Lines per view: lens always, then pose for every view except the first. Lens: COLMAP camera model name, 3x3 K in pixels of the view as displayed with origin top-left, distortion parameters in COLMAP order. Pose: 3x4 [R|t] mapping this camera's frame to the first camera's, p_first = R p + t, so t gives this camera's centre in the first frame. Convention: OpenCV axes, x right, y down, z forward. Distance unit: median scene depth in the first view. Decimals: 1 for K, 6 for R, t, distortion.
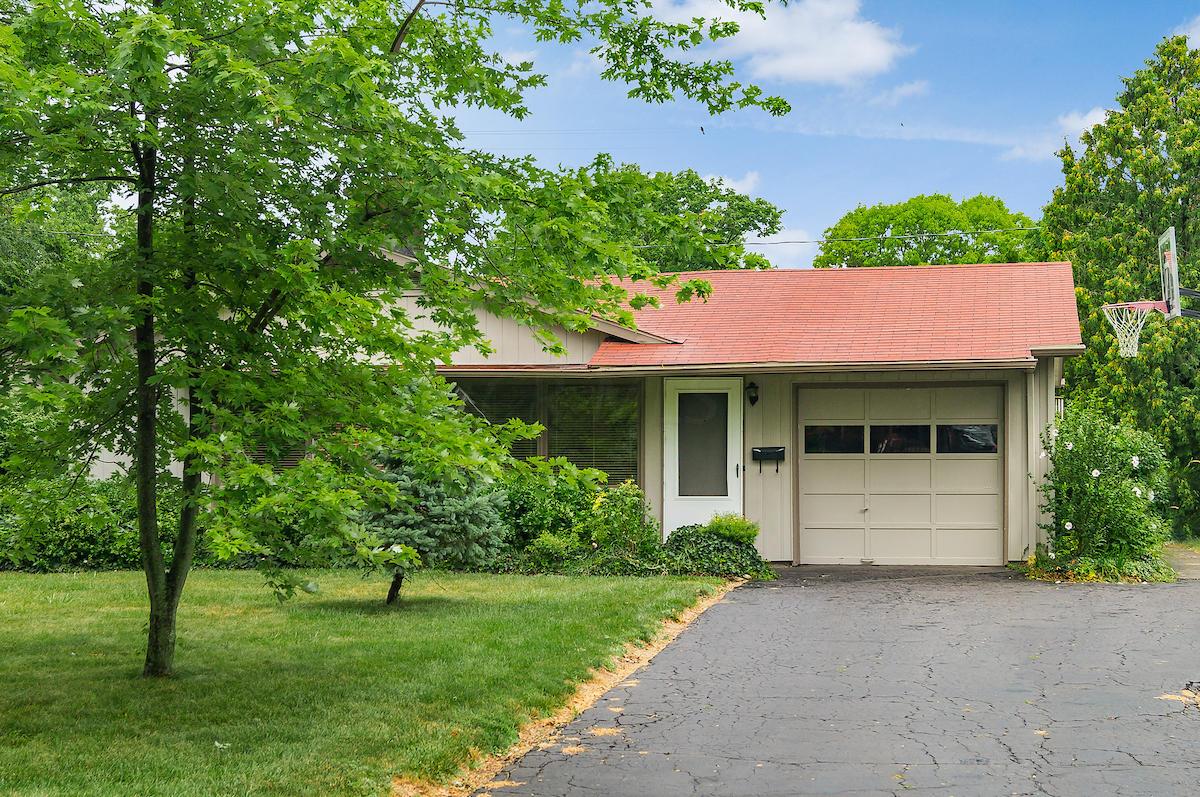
lens RADIAL K [[2308.8, 0, 600.0], [0, 2308.8, 398.5], [0, 0, 1]] dist [-0.070710, 0.068257]
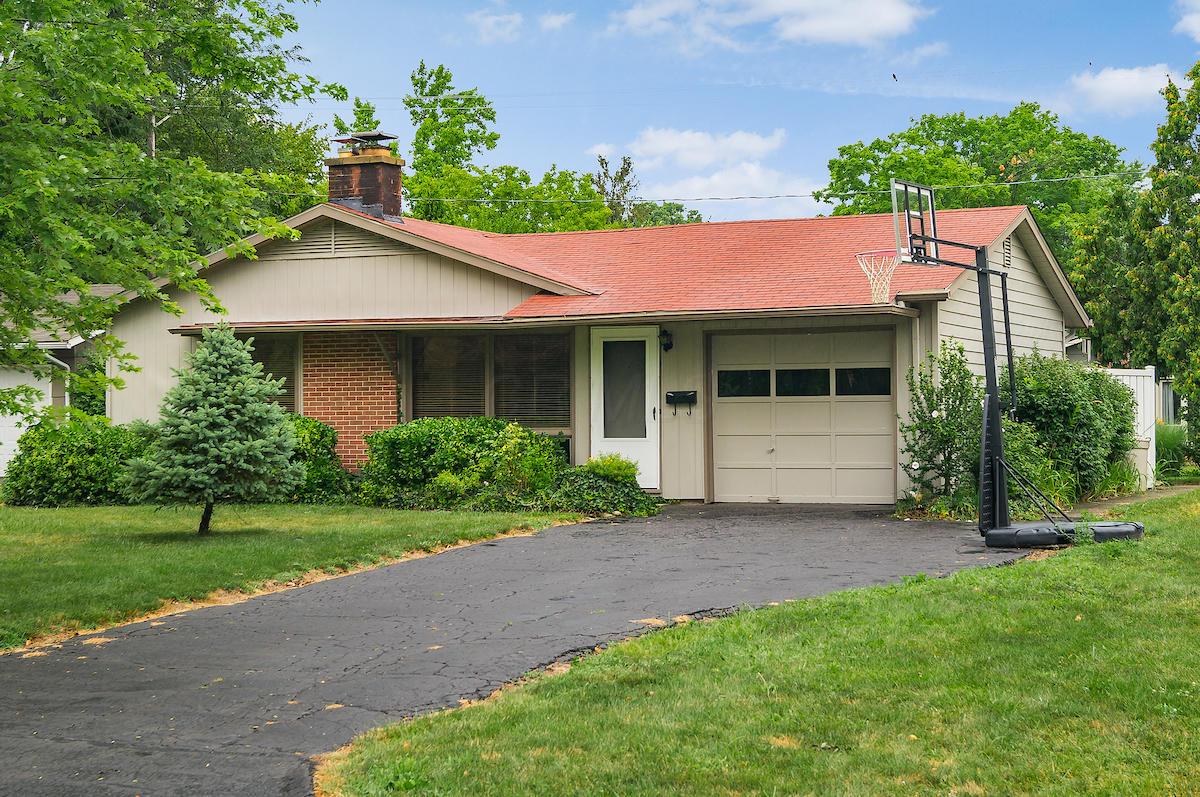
lens RADIAL K [[2308.8, 0, 600.0], [0, 2308.8, 398.5], [0, 0, 1]] dist [-0.070710, 0.068257]
pose [[0.969388, -0.007922, -0.245408, 0.295835], [0.014048, 0.999632, 0.023222, -0.000615], [0.245133, -0.025958, 0.969142, -0.032097]]
